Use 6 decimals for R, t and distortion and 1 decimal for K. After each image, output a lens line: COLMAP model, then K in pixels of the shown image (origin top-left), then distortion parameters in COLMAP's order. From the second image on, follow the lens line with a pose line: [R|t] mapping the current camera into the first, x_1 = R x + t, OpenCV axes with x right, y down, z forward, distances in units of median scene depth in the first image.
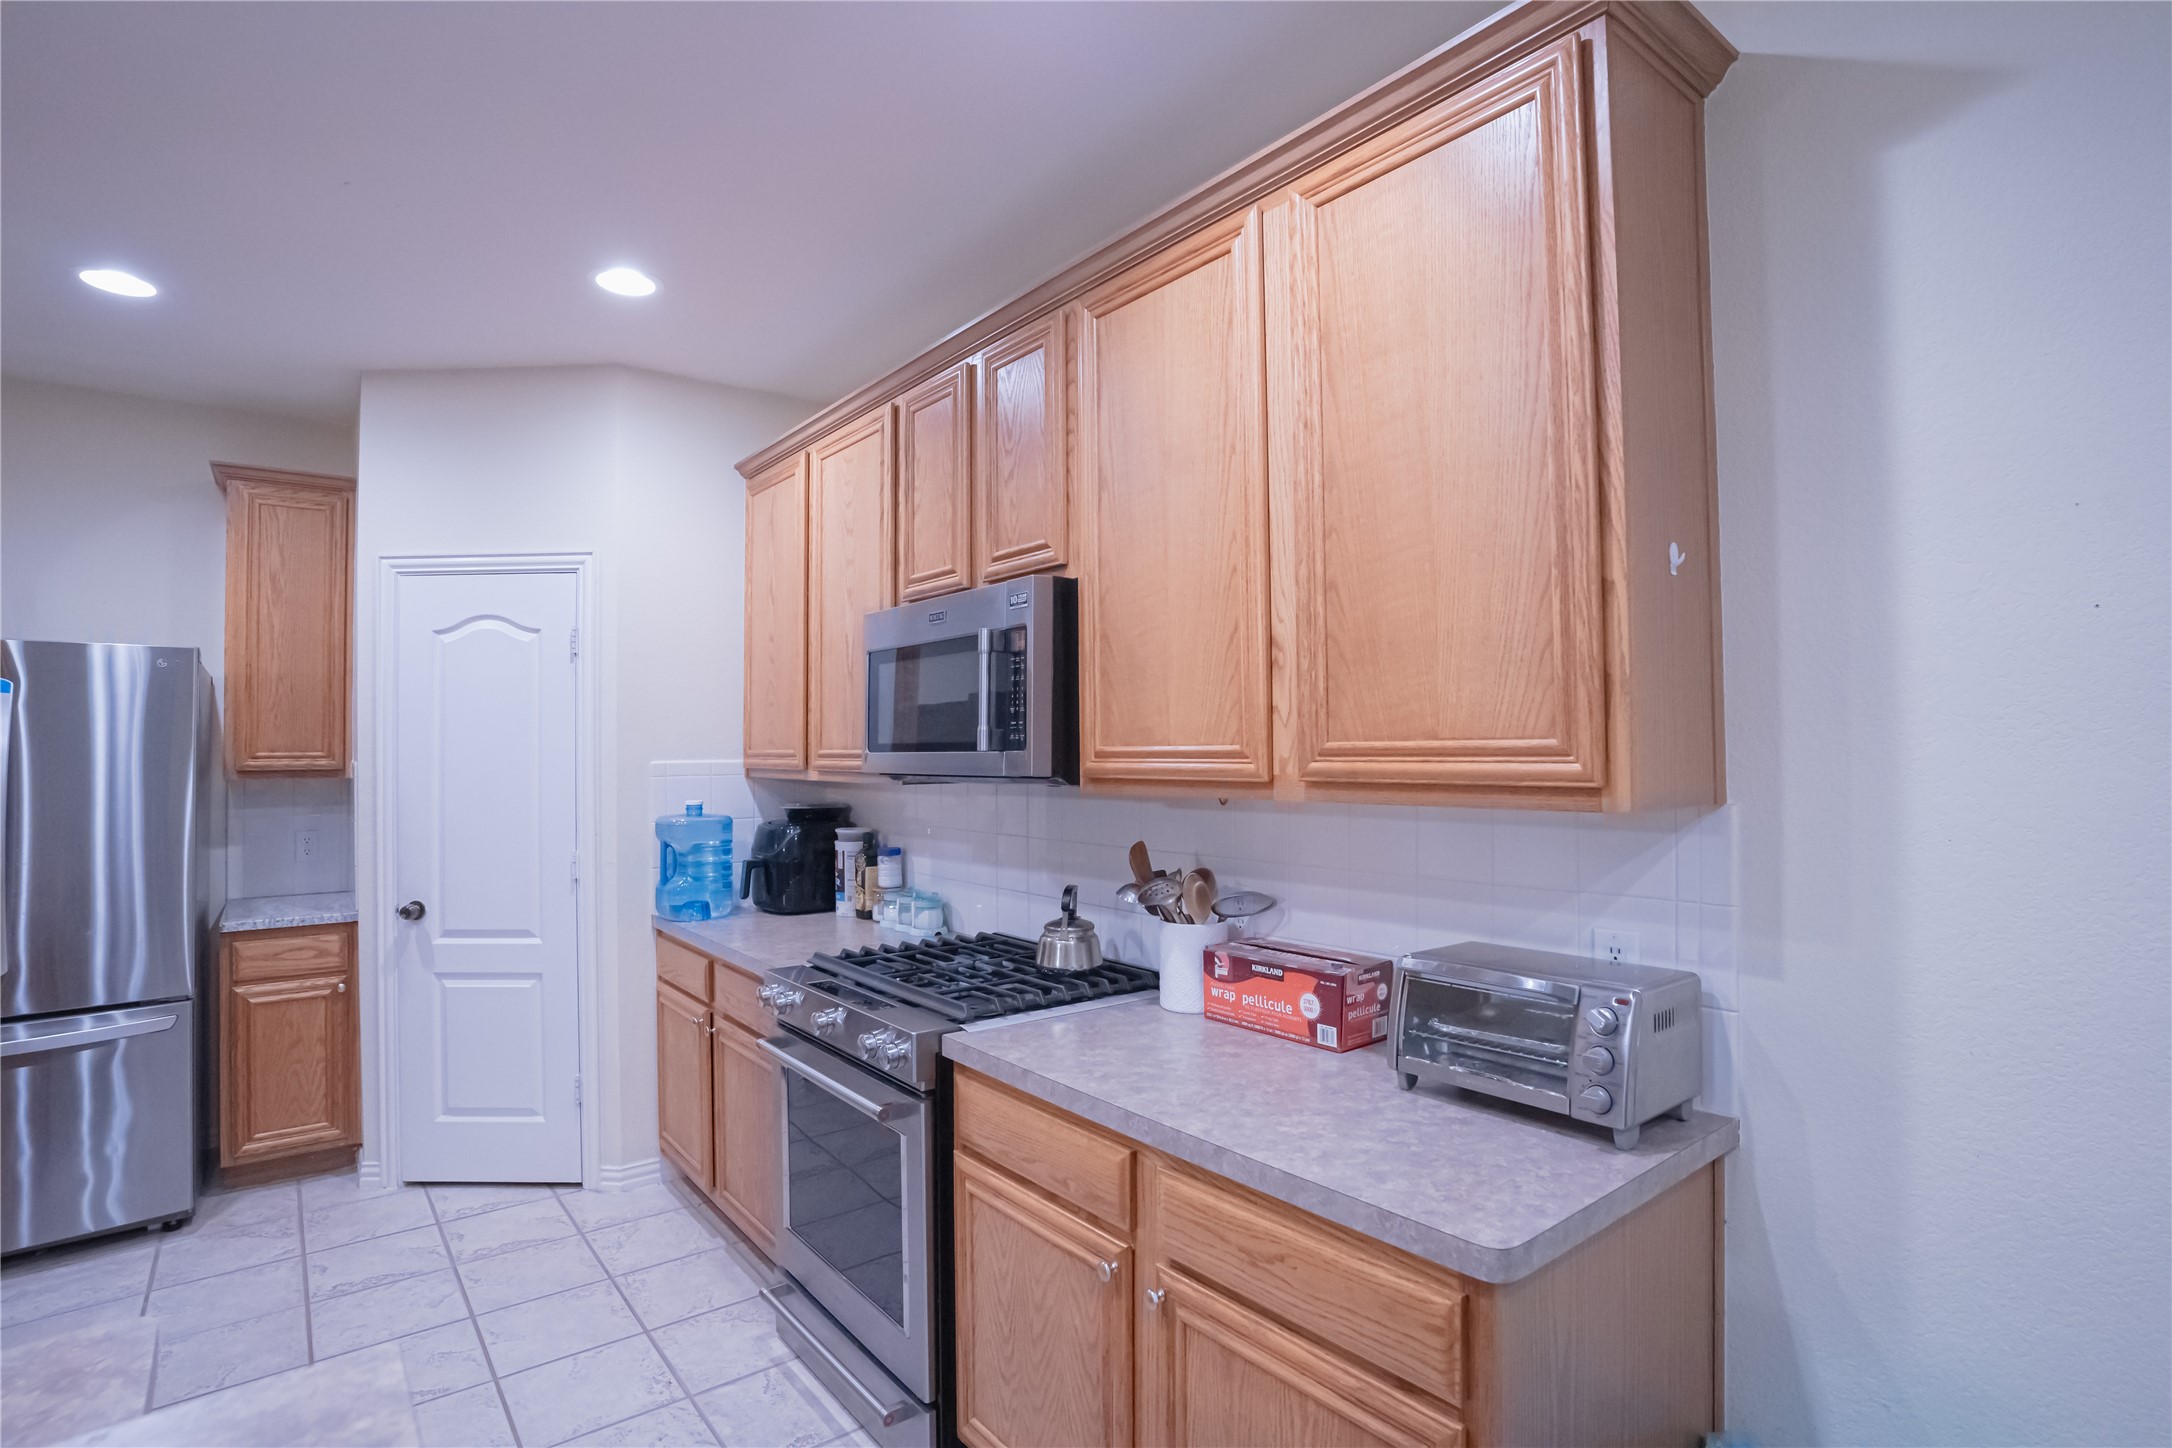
lens RADIAL K [[1063.3, 0, 1092.7], [0, 1063.3, 727.8], [0, 0, 1]] dist [-0.052829, 0.014750]
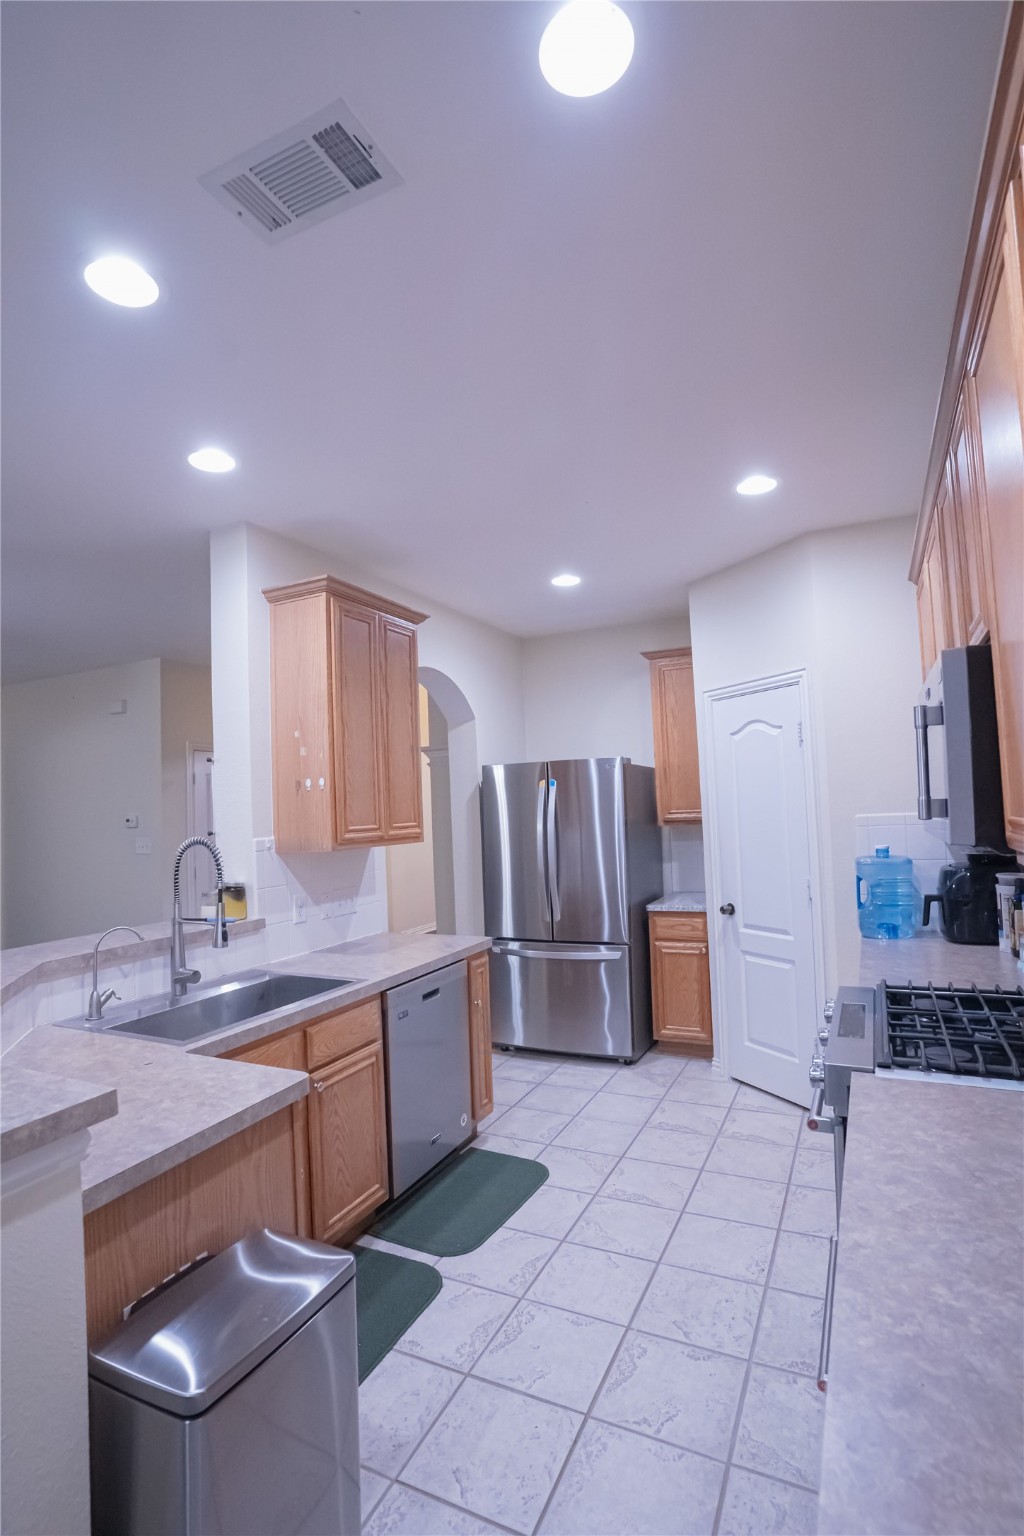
lens RADIAL K [[752.0, 0, 514.7], [0, 752.0, 779.8], [0, 0, 1]] dist [-0.052829, 0.014750]
pose [[0.444036, -0.045243, -0.894866, 0.240831], [0.049470, 0.998439, -0.025932, -0.009468], [0.894642, -0.032754, 0.445581, 0.196631]]
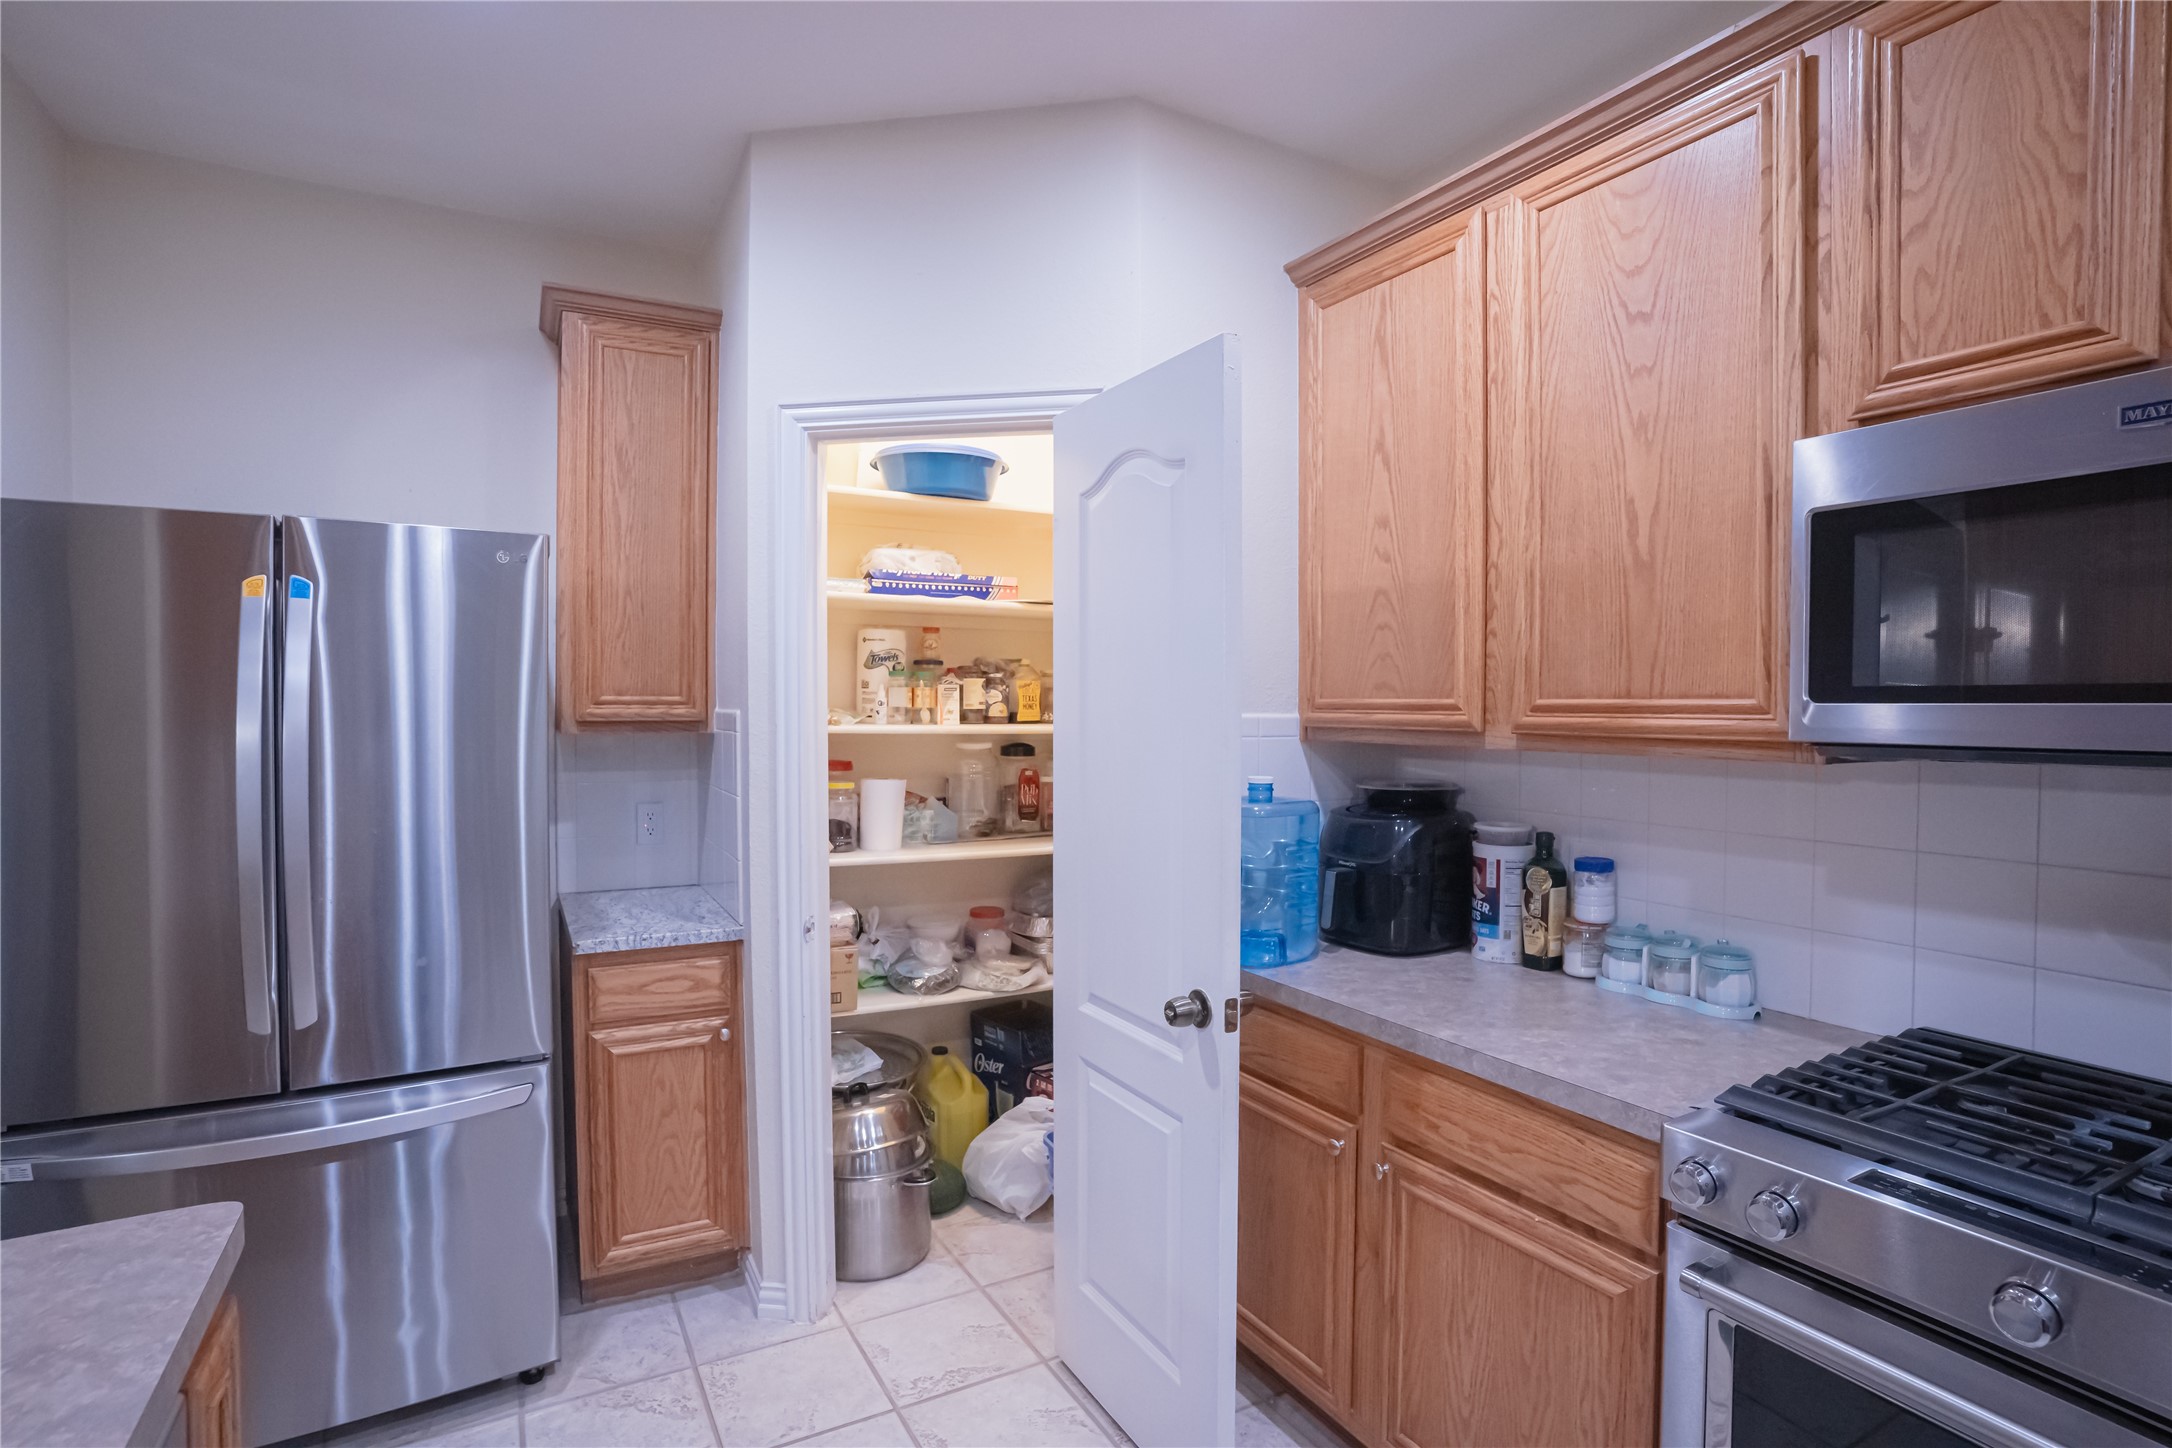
lens RADIAL K [[1063.3, 0, 1092.7], [0, 1063.3, 730.7], [0, 0, 1]] dist [-0.052829, 0.014750]
pose [[0.989305, 0.014504, -0.145140, -0.385885], [-0.007887, 0.998907, 0.046062, 0.012034], [0.145650, -0.044425, 0.988338, 0.346730]]
